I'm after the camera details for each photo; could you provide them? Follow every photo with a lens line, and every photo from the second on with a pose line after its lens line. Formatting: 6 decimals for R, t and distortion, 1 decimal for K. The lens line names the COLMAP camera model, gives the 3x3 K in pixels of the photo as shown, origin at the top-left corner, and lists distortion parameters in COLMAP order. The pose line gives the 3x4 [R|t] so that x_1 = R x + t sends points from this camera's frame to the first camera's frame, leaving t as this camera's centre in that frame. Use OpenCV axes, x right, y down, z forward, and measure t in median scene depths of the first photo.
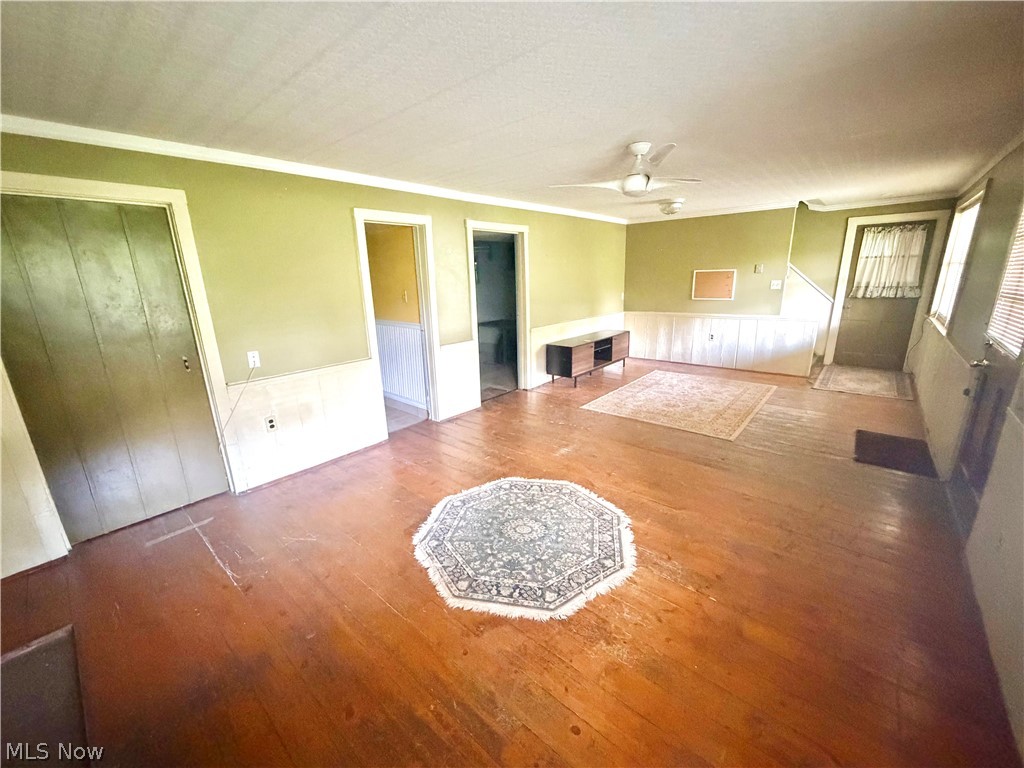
lens RADIAL K [[408.7, 0, 509.4], [0, 408.7, 382.8], [0, 0, 1]] dist [-0.001116, 0.000394]
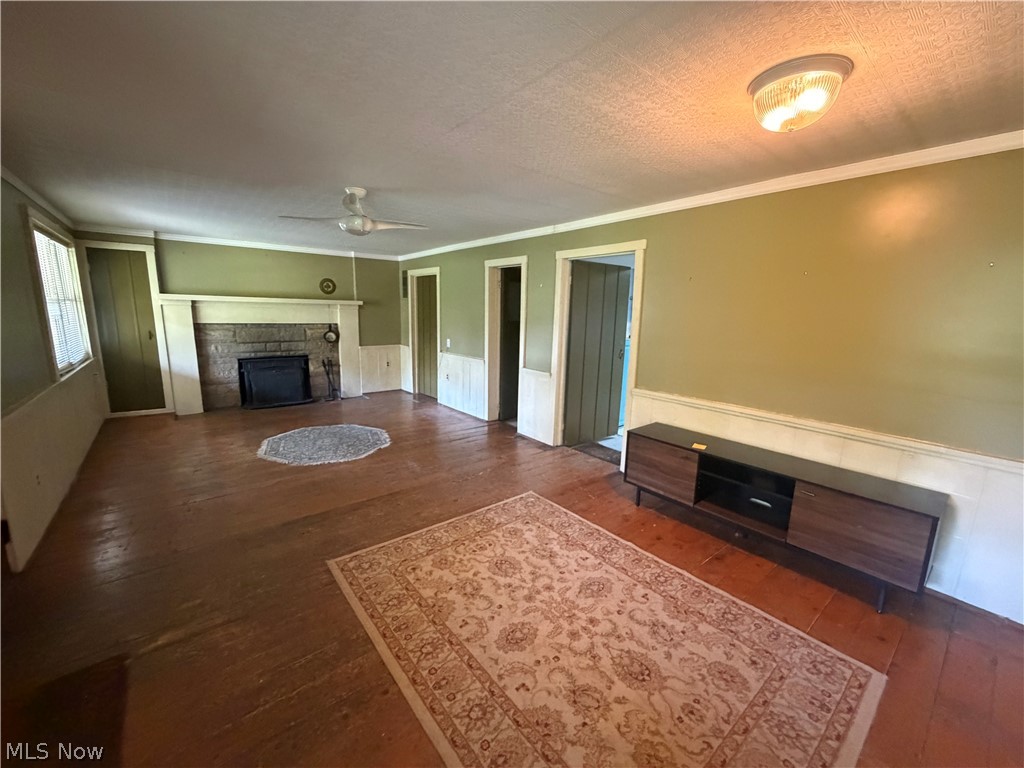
lens RADIAL K [[408.7, 0, 509.4], [0, 408.7, 382.8], [0, 0, 1]] dist [-0.001116, 0.000394]
pose [[-0.171105, 0.199547, -0.964834, 0.952863], [-0.270220, 0.932220, 0.240723, -0.319788], [0.947473, 0.301906, -0.105586, 1.123526]]
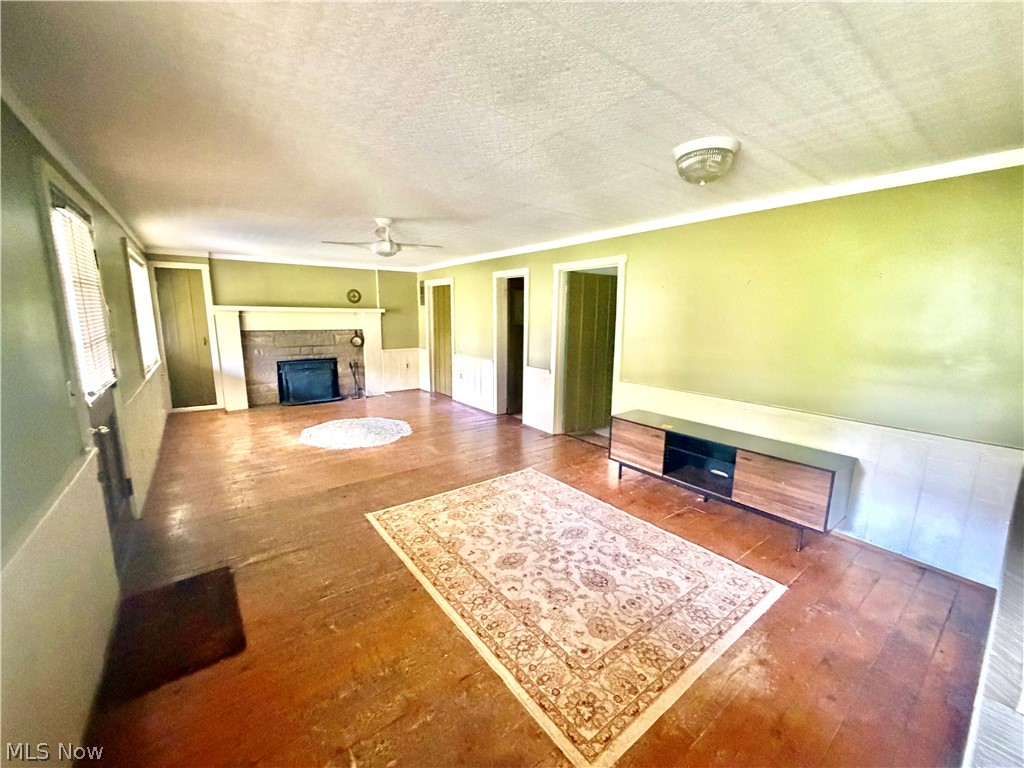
lens RADIAL K [[408.7, 0, 509.4], [0, 408.7, 382.8], [0, 0, 1]] dist [-0.001116, 0.000394]
pose [[-0.204850, 0.190374, -0.960101, 1.100789], [-0.254586, 0.936778, 0.240069, -0.341545], [0.945104, 0.293607, -0.143432, 1.175933]]
